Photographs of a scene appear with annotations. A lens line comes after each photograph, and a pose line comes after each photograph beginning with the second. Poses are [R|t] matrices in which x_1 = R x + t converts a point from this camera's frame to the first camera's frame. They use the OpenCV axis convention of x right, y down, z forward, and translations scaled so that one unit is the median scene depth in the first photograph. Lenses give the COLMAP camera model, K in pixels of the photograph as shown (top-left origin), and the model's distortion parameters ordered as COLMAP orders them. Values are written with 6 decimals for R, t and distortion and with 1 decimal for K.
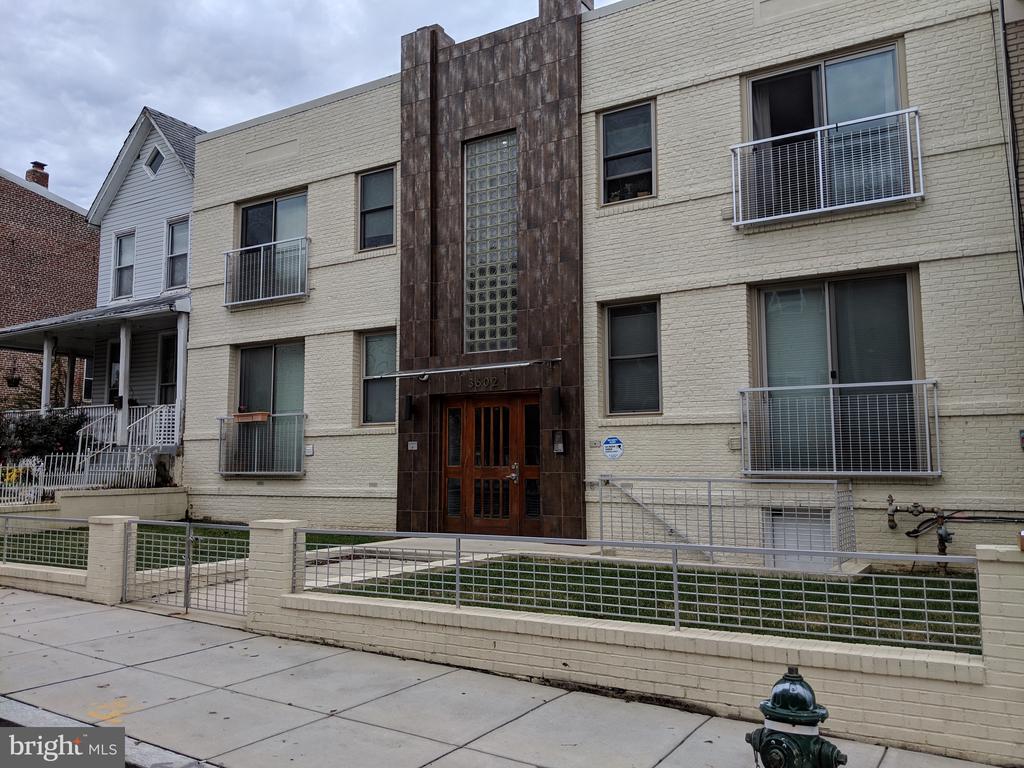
lens RADIAL K [[819.0, 0, 514.2], [0, 819.0, 372.9], [0, 0, 1]] dist [0.063199, -0.113051]
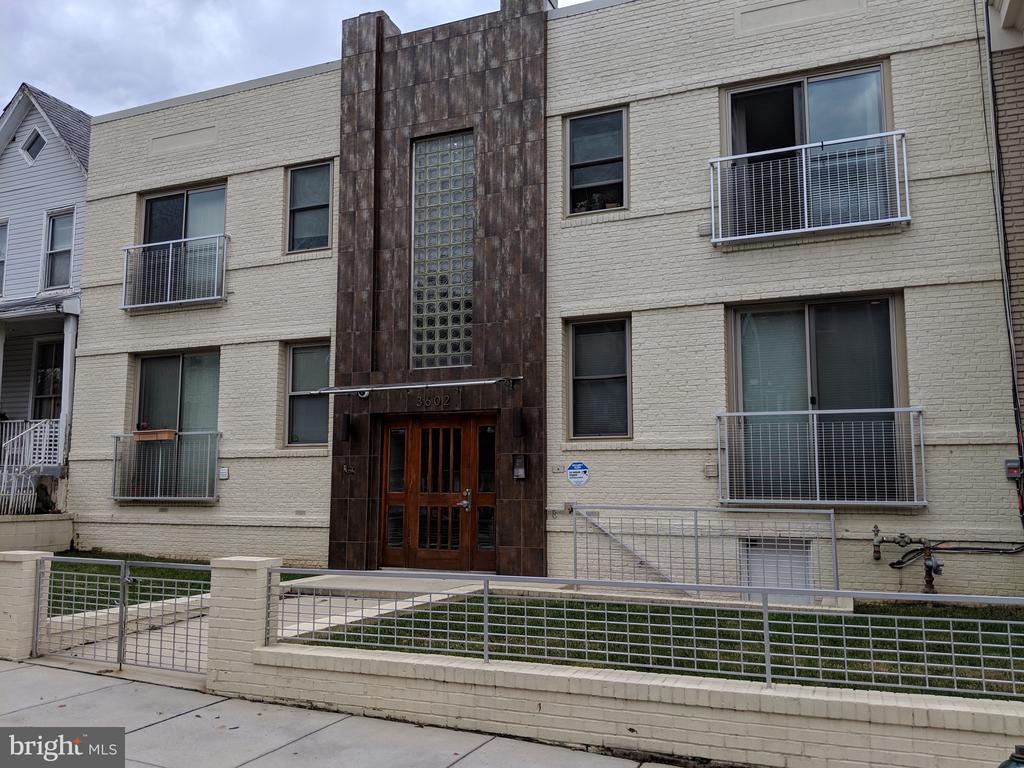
lens RADIAL K [[819.0, 0, 512.6], [0, 819.0, 391.7], [0, 0, 1]] dist [0.063199, -0.113051]
pose [[0.988173, 0.024407, 0.151391, -0.098902], [-0.023400, 0.999691, -0.008434, 0.007521], [-0.151550, 0.004791, 0.988438, 0.087986]]
